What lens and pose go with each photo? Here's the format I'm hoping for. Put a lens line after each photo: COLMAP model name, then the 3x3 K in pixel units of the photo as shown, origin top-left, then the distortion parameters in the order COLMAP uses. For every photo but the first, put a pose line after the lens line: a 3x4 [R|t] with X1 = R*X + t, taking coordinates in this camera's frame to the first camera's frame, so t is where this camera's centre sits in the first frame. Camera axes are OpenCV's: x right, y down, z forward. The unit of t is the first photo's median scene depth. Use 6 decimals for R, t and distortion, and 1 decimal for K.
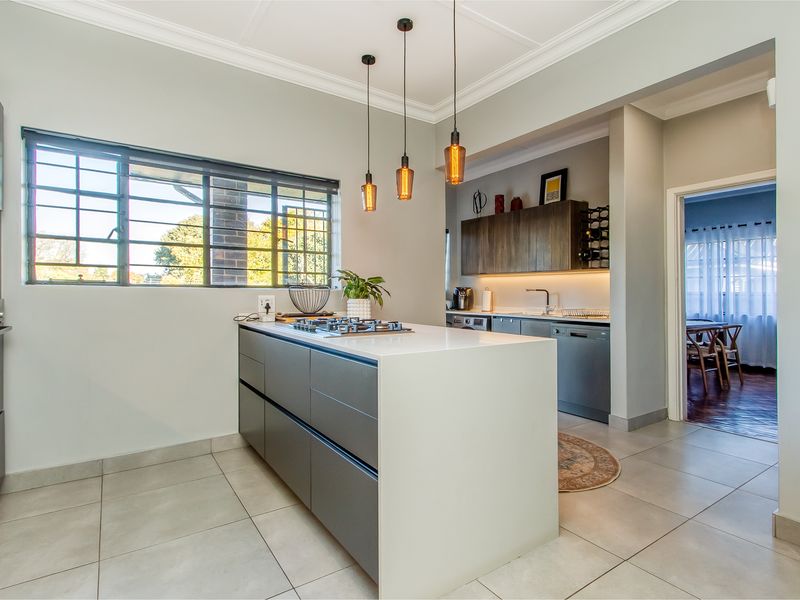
lens RADIAL K [[425.0, 0, 401.8], [0, 425.0, 290.4], [0, 0, 1]] dist [0.003686, 0.000002]
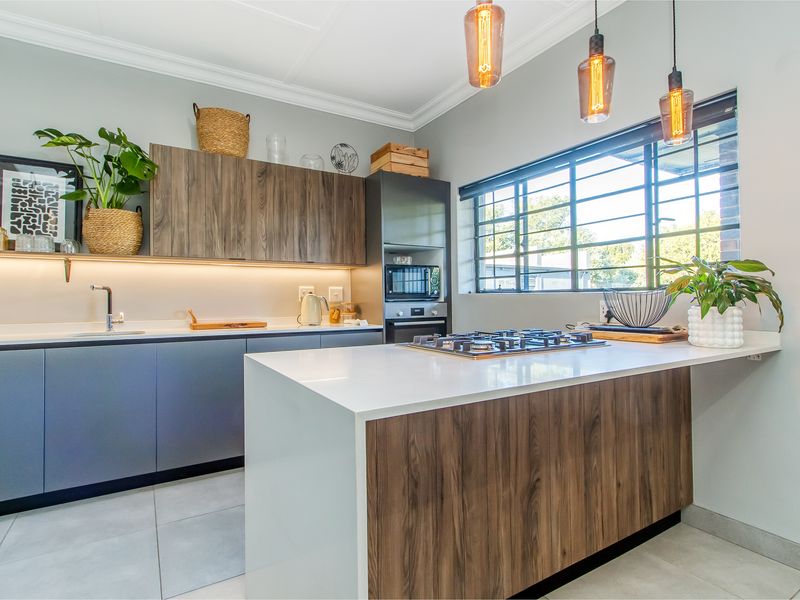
lens RADIAL K [[424.3, 0, 400.7], [0, 424.3, 296.3], [0, 0, 1]] dist [0.001773, -0.000791]
pose [[-0.046993, -0.013102, -0.998809, 0.549099], [0.010750, 0.999849, -0.013621, 0.012791], [0.998837, -0.011377, -0.046845, 0.783393]]
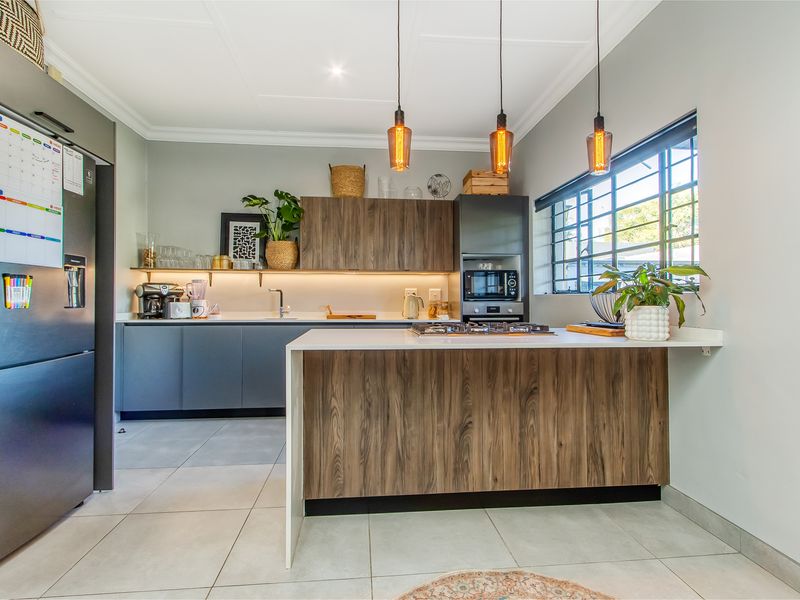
lens RADIAL K [[424.3, 0, 400.7], [0, 424.3, 296.3], [0, 0, 1]] dist [0.001773, -0.000791]
pose [[-0.477469, -0.014797, -0.878524, 0.763117], [-0.000087, 0.999859, -0.016794, 0.020890], [0.878648, -0.007942, -0.477403, 1.212861]]
